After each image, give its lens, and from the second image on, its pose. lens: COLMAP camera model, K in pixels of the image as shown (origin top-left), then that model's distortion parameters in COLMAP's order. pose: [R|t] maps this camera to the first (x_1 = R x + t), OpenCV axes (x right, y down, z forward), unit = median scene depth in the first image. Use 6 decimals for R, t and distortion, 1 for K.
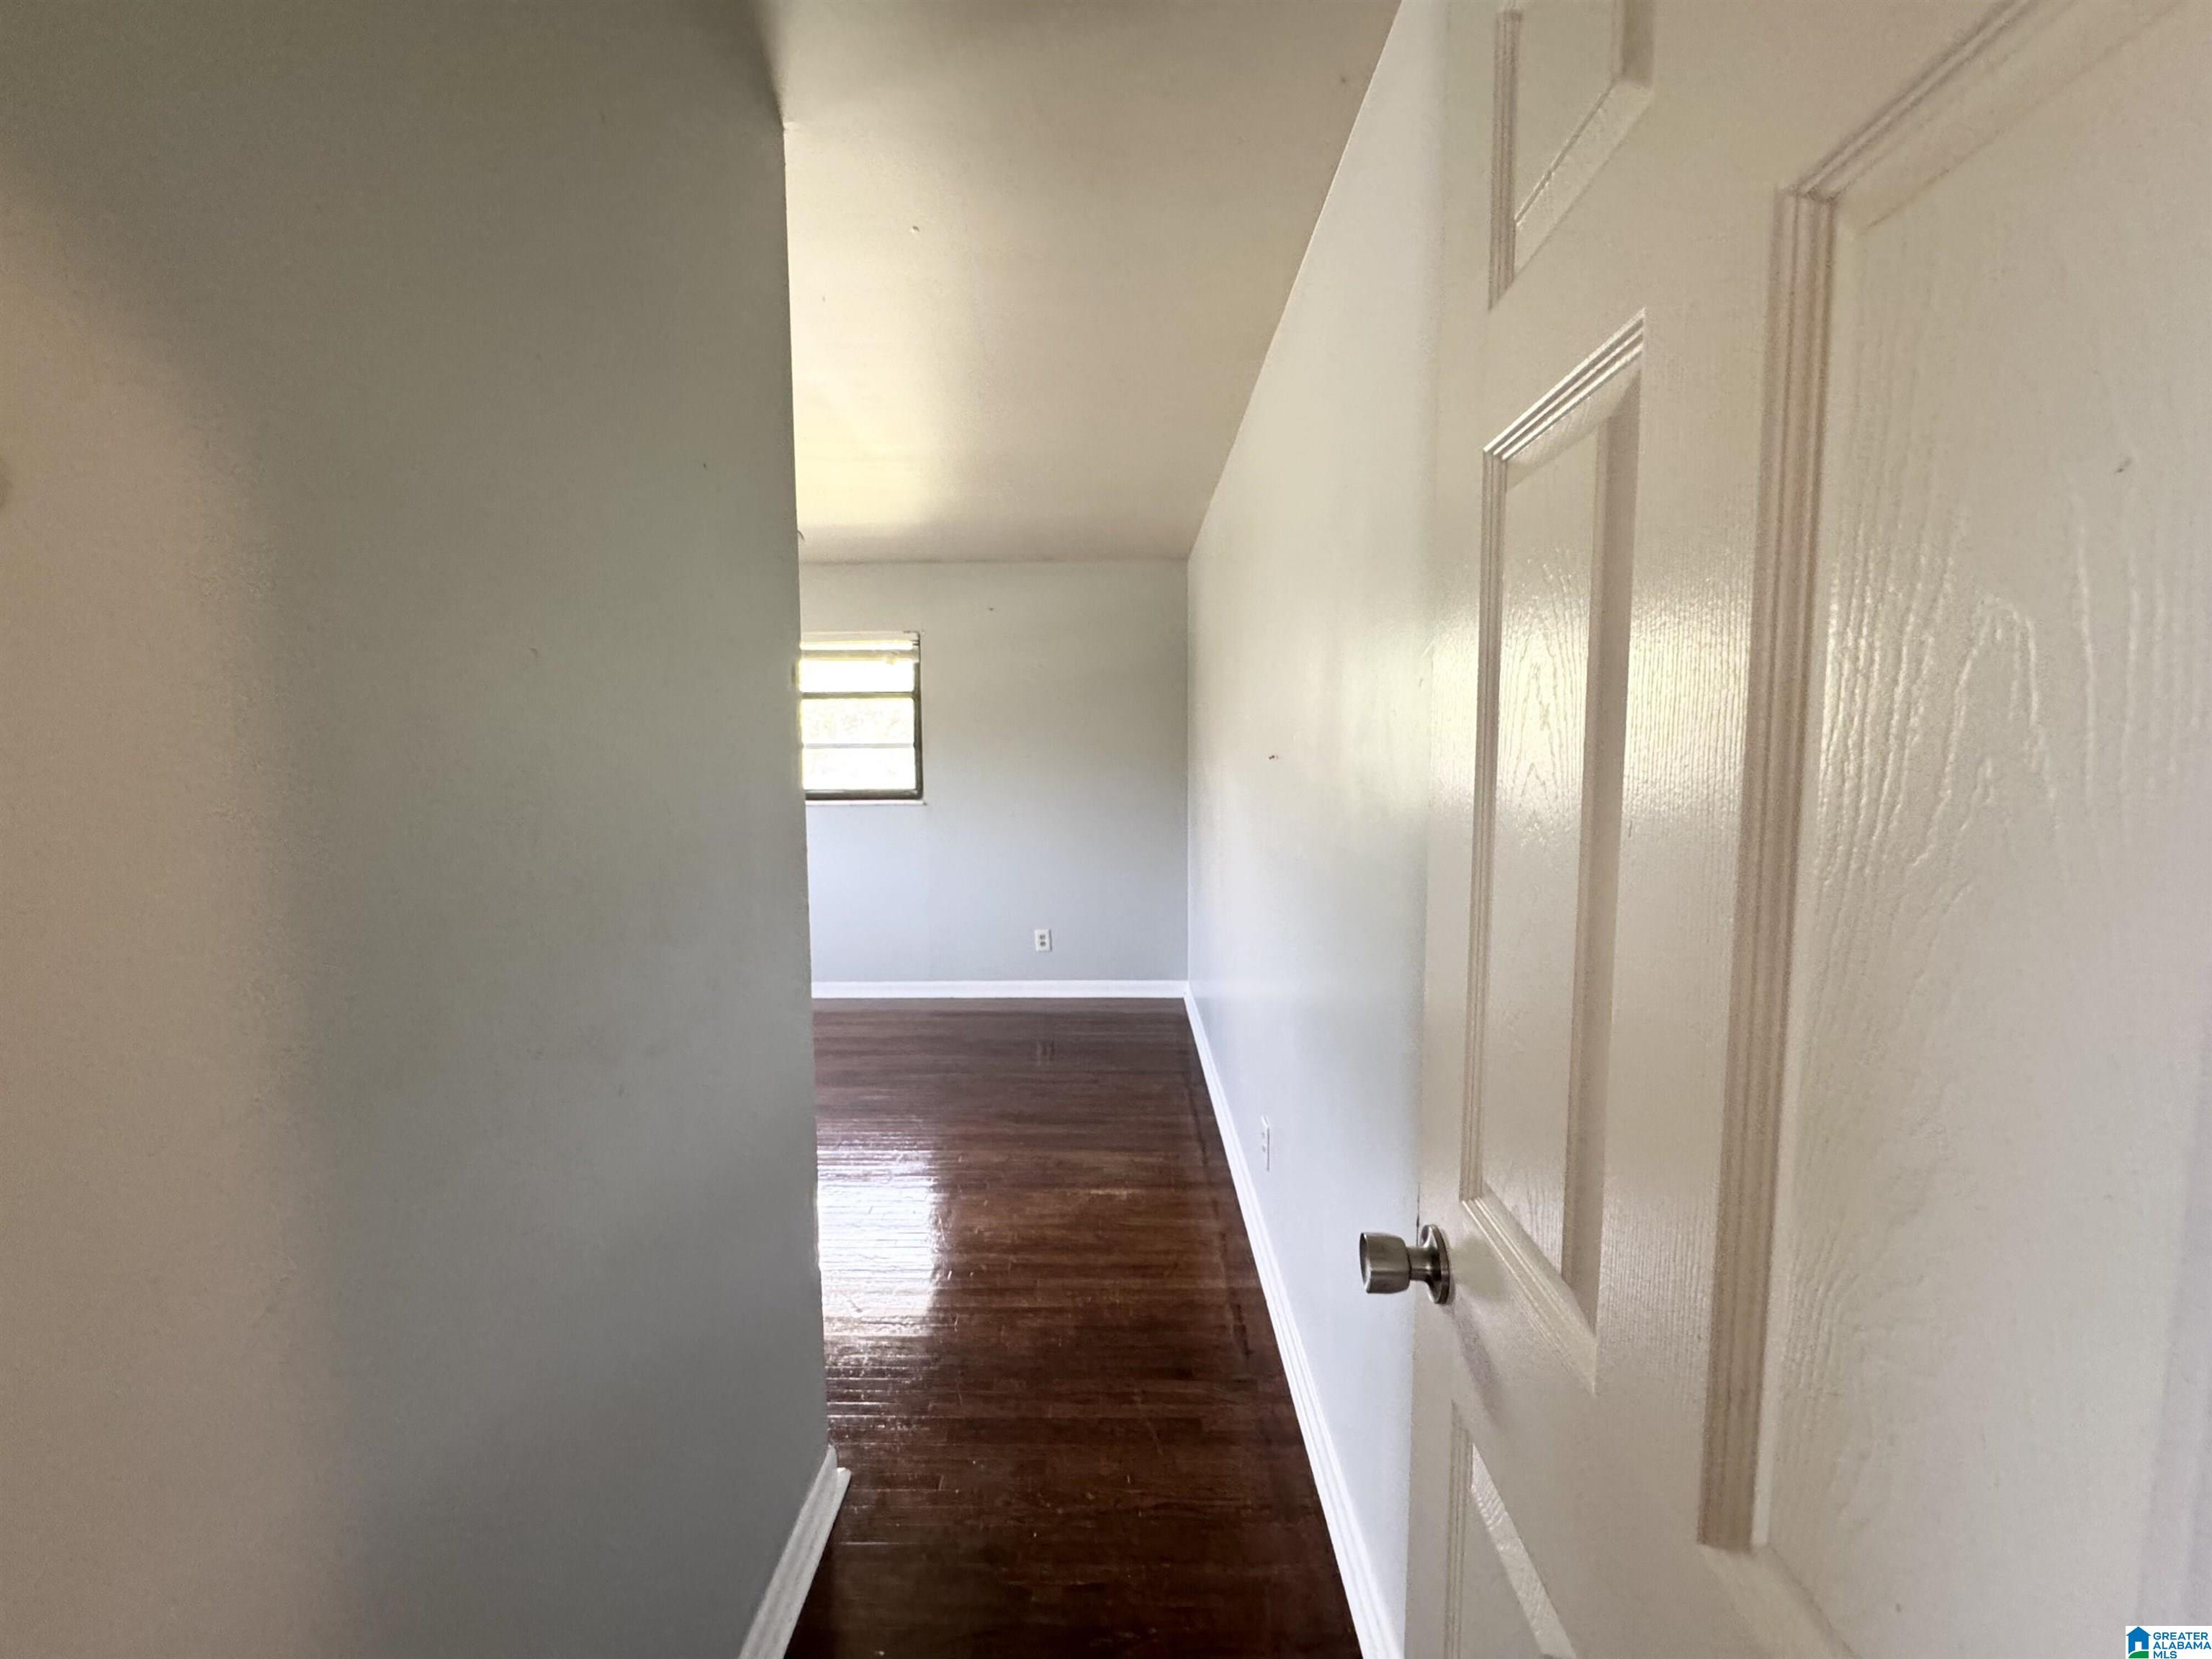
lens RADIAL K [[885.7, 0, 1104.9], [0, 885.7, 832.1], [0, 0, 1]] dist [-0.004287, 0.000277]
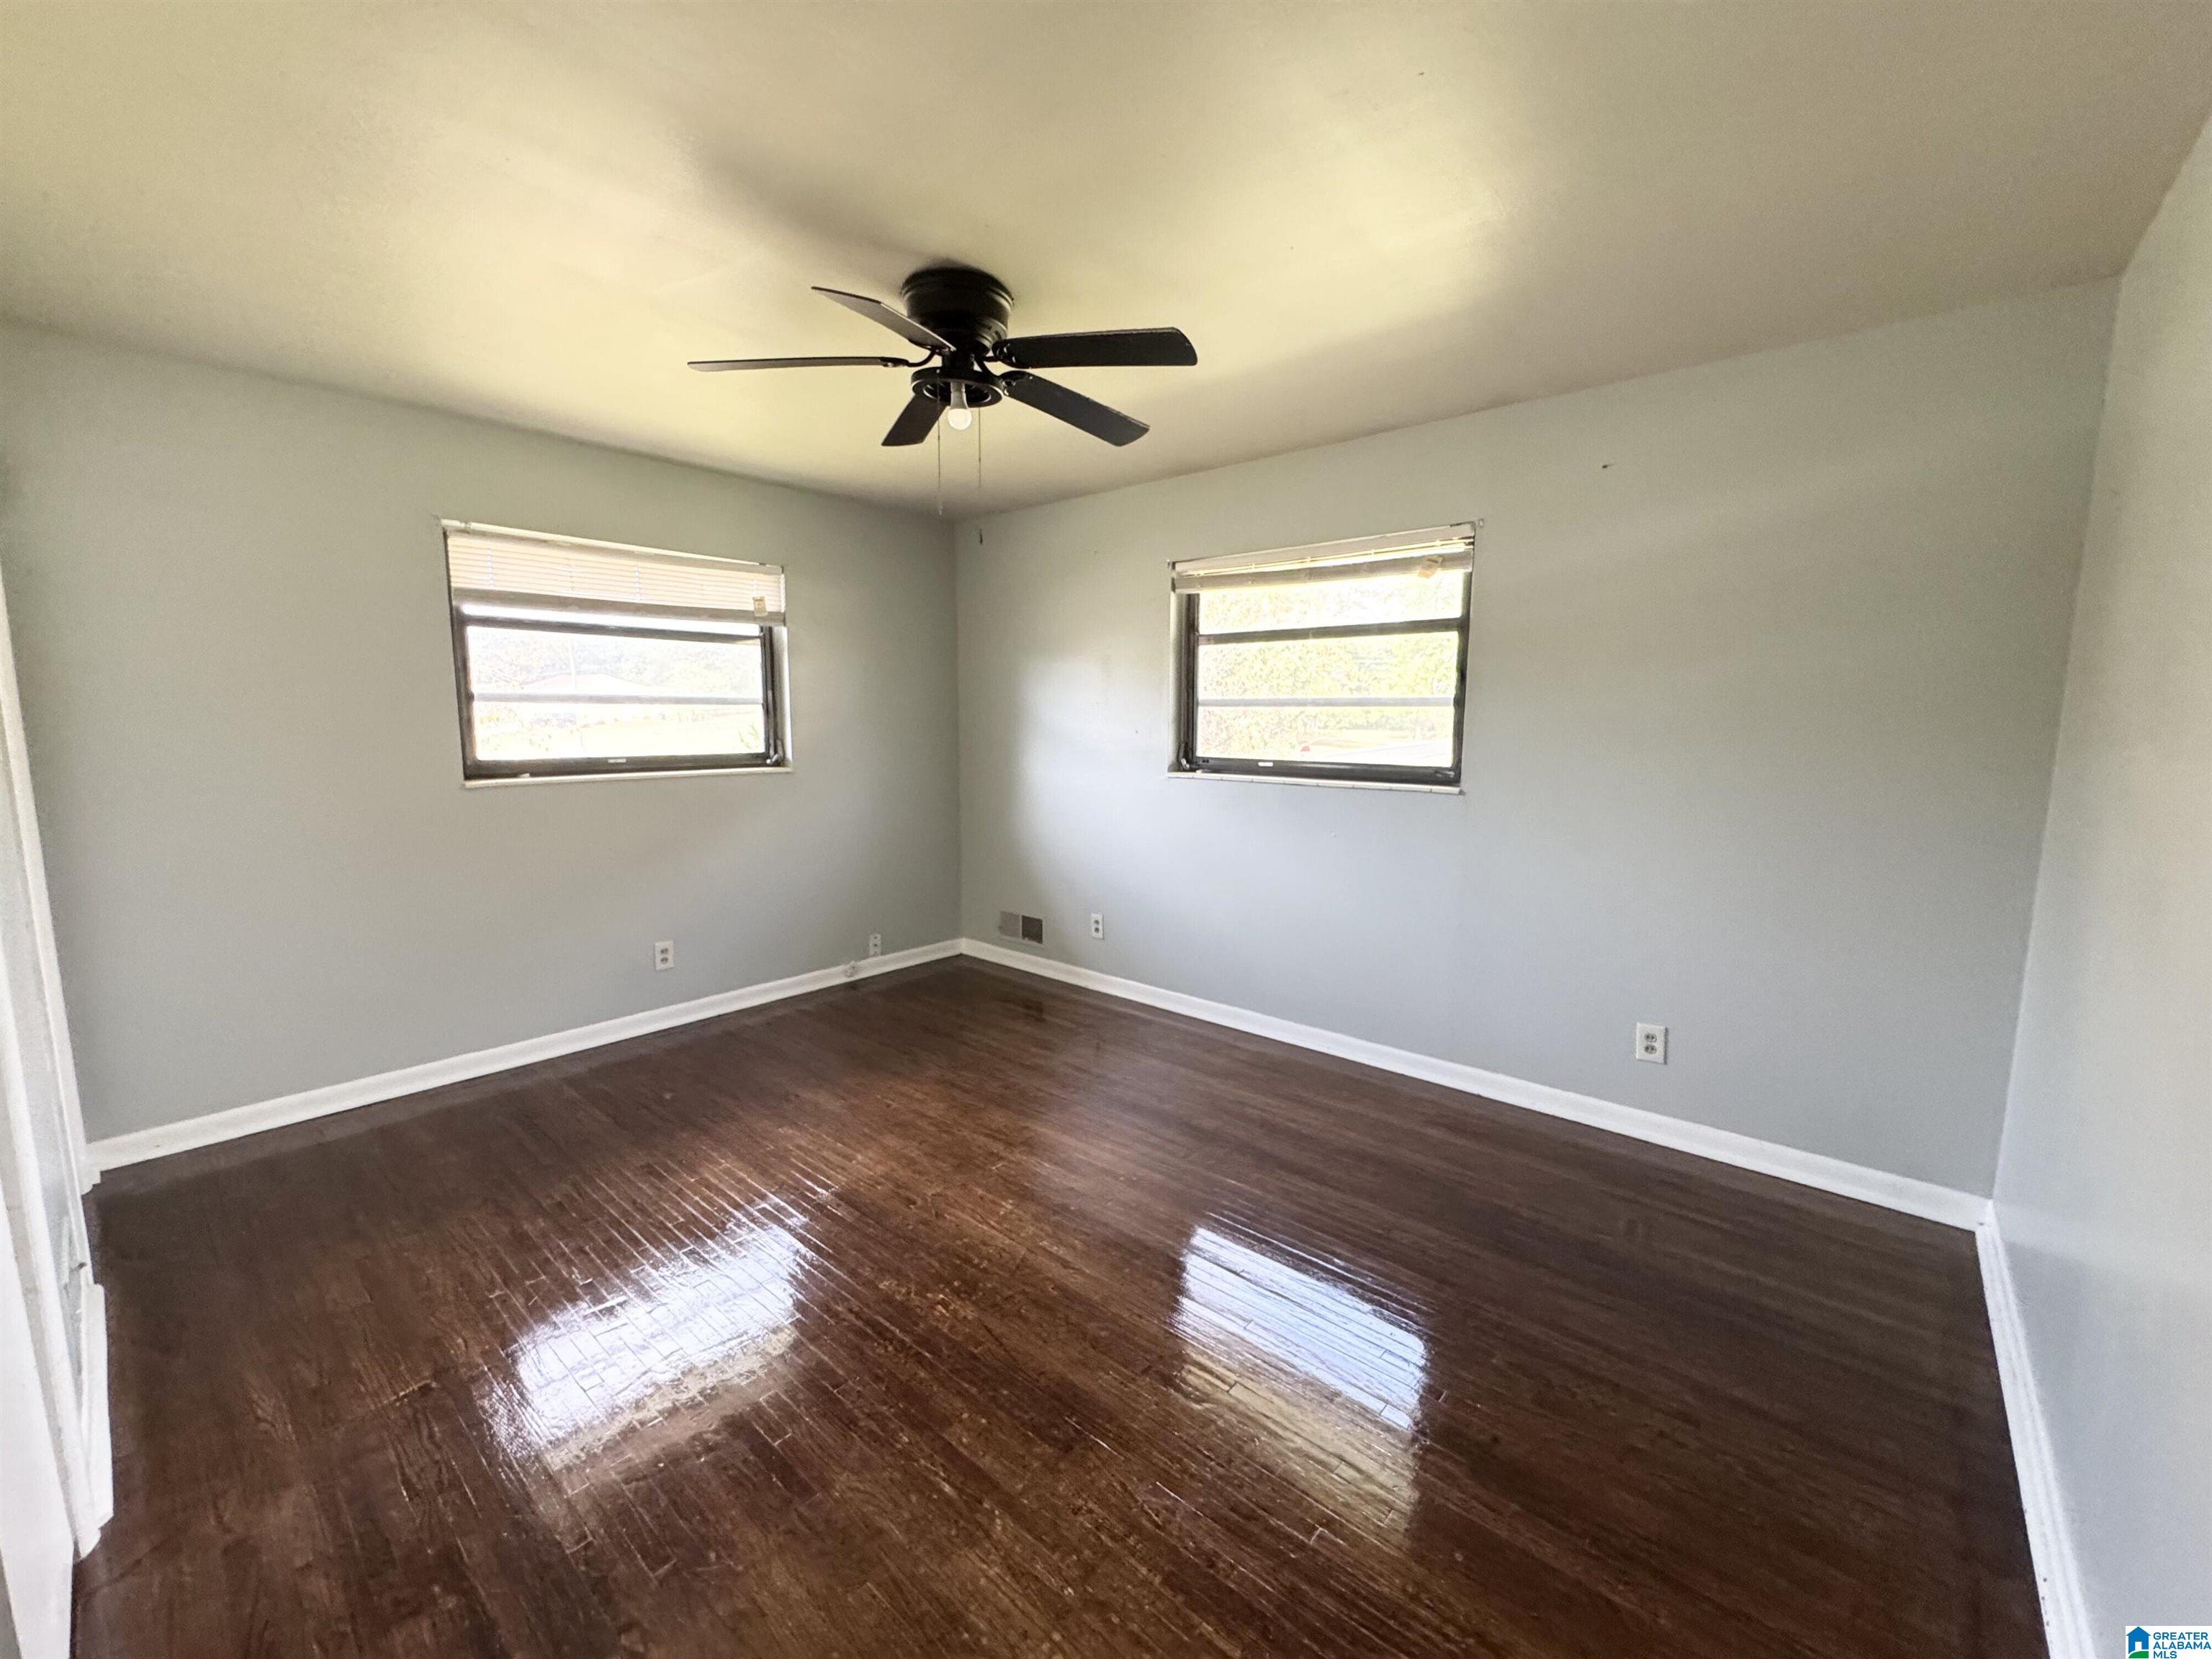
lens RADIAL K [[885.7, 0, 1104.9], [0, 885.7, 832.1], [0, 0, 1]] dist [-0.004287, 0.000277]
pose [[0.760235, 0.093417, -0.642896, 0.017008], [-0.064692, 0.995574, 0.068165, -0.030970], [0.646419, -0.010231, 0.762914, 0.338263]]
